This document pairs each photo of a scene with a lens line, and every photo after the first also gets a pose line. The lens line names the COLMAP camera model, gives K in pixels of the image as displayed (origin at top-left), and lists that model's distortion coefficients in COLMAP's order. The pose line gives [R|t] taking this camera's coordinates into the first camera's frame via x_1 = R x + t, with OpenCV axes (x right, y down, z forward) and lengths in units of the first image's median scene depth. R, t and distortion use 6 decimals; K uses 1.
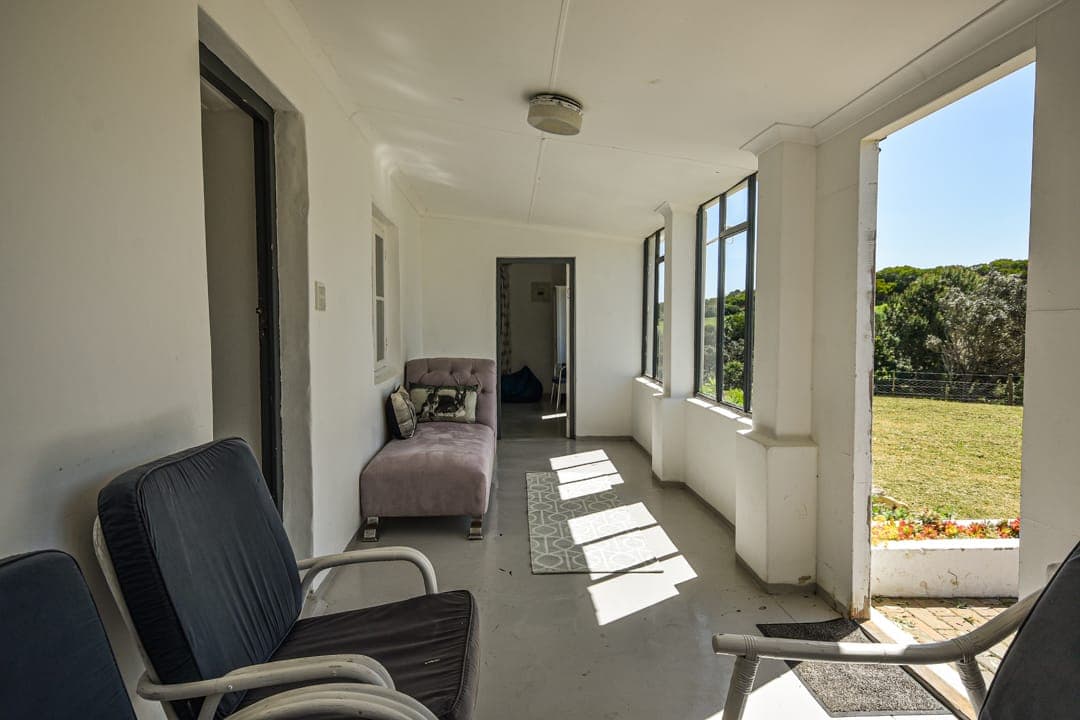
lens RADIAL K [[609.6, 0, 530.8], [0, 609.6, 363.6], [0, 0, 1]] dist [0.007714, 0.005173]
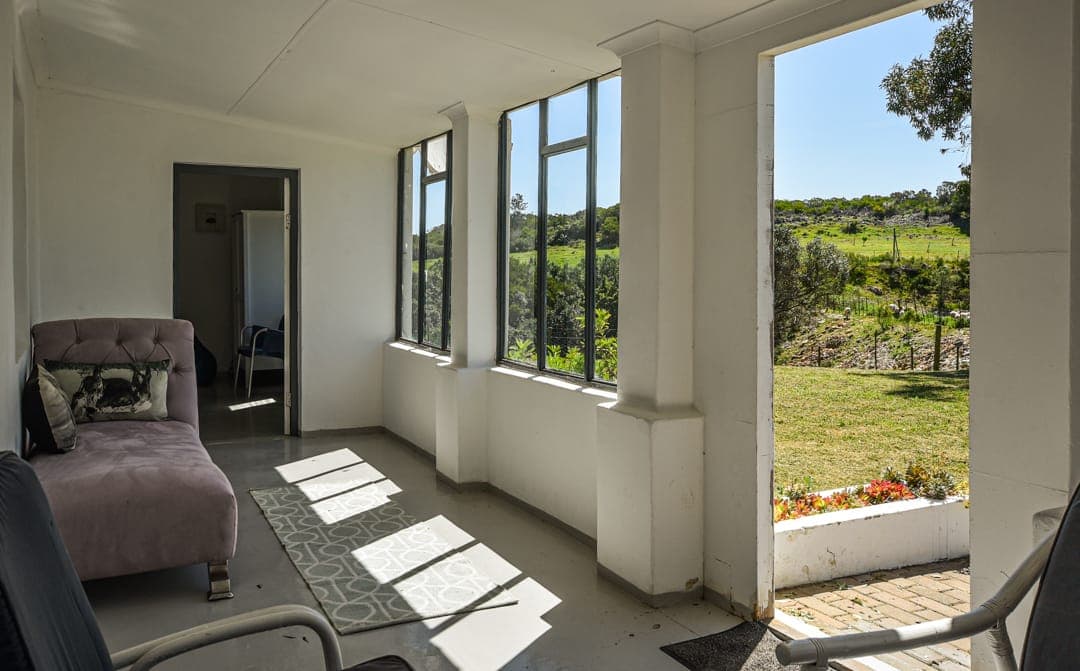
lens RADIAL K [[861.8, 0, 534.5], [0, 861.8, 294.1], [0, 0, 1]] dist [0.004556, 0.007400]
pose [[0.909448, -0.002676, 0.415808, -0.170683], [0.017961, 0.999299, -0.032852, 0.004210], [-0.415429, 0.037346, 0.908859, 0.029677]]
